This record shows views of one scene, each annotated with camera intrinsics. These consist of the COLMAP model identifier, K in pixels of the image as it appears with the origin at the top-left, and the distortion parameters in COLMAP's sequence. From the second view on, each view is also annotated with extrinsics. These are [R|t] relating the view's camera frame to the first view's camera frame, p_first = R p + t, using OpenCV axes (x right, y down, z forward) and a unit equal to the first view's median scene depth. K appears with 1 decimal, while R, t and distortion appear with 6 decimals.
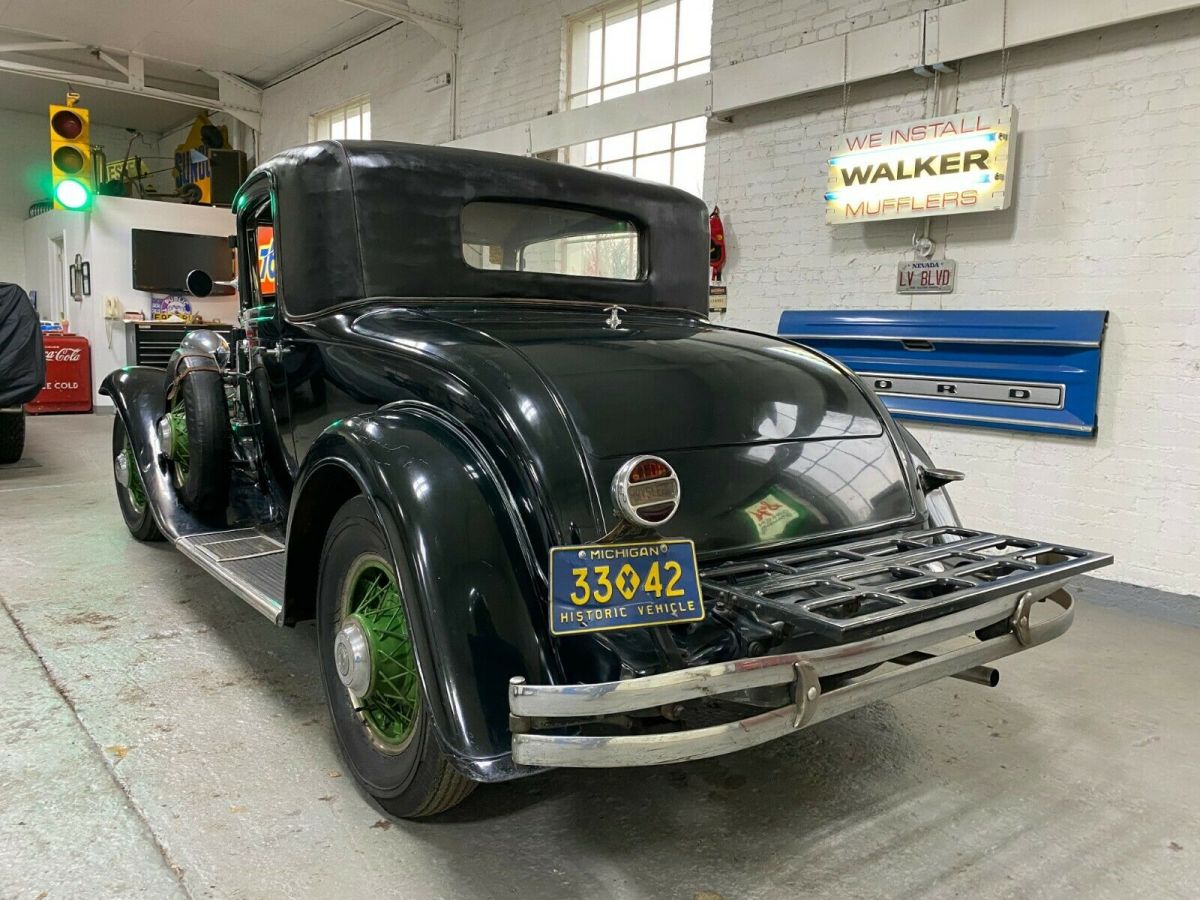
lens RADIAL K [[916.8, 0, 612.1], [0, 916.8, 449.3], [0, 0, 1]] dist [-0.005050, -0.005716]
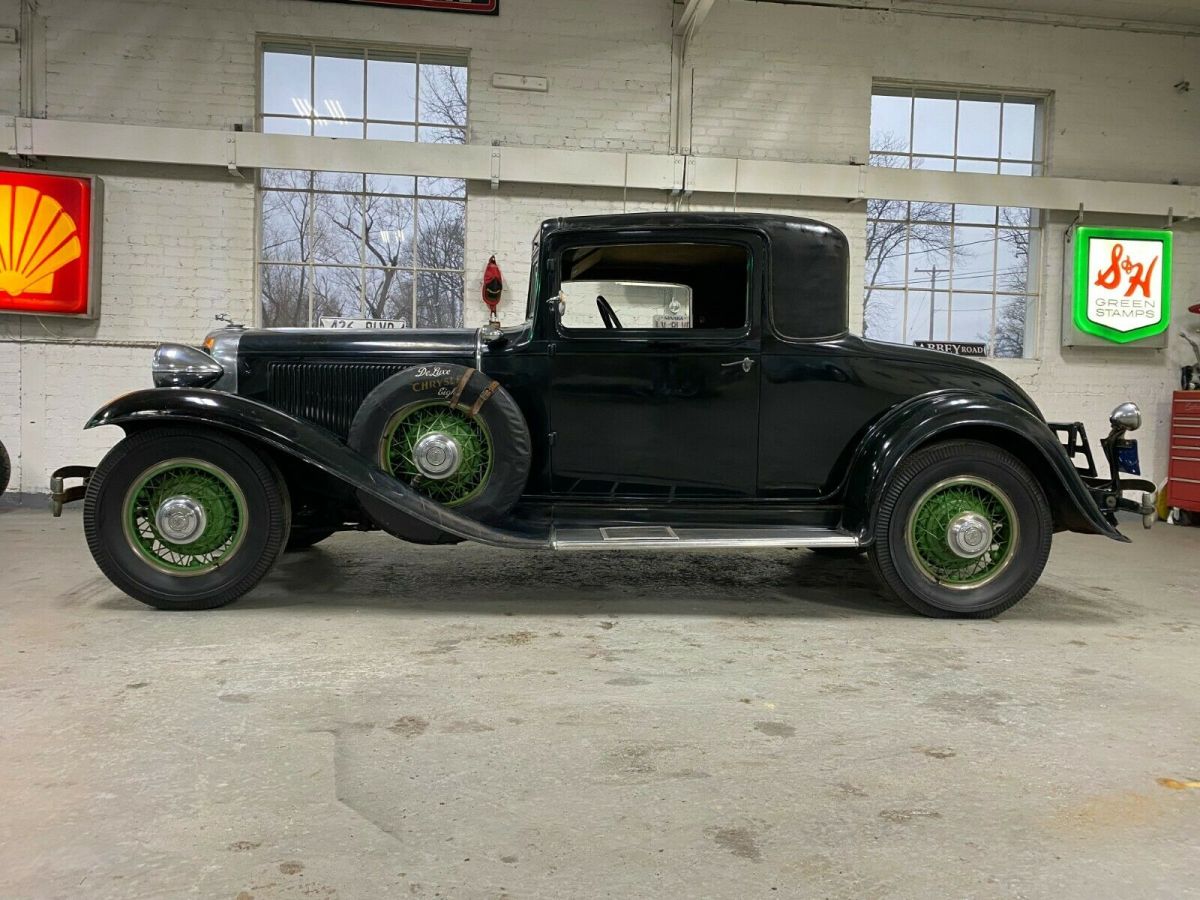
lens RADIAL K [[905.2, 0, 597.0], [0, 905.2, 444.0], [0, 0, 1]] dist [0.015059, -0.010142]
pose [[0.551546, -0.059348, 0.832031, -1.014877], [0.095251, 0.995422, 0.007862, -0.015152], [-0.828689, 0.074916, 0.554674, 0.291512]]
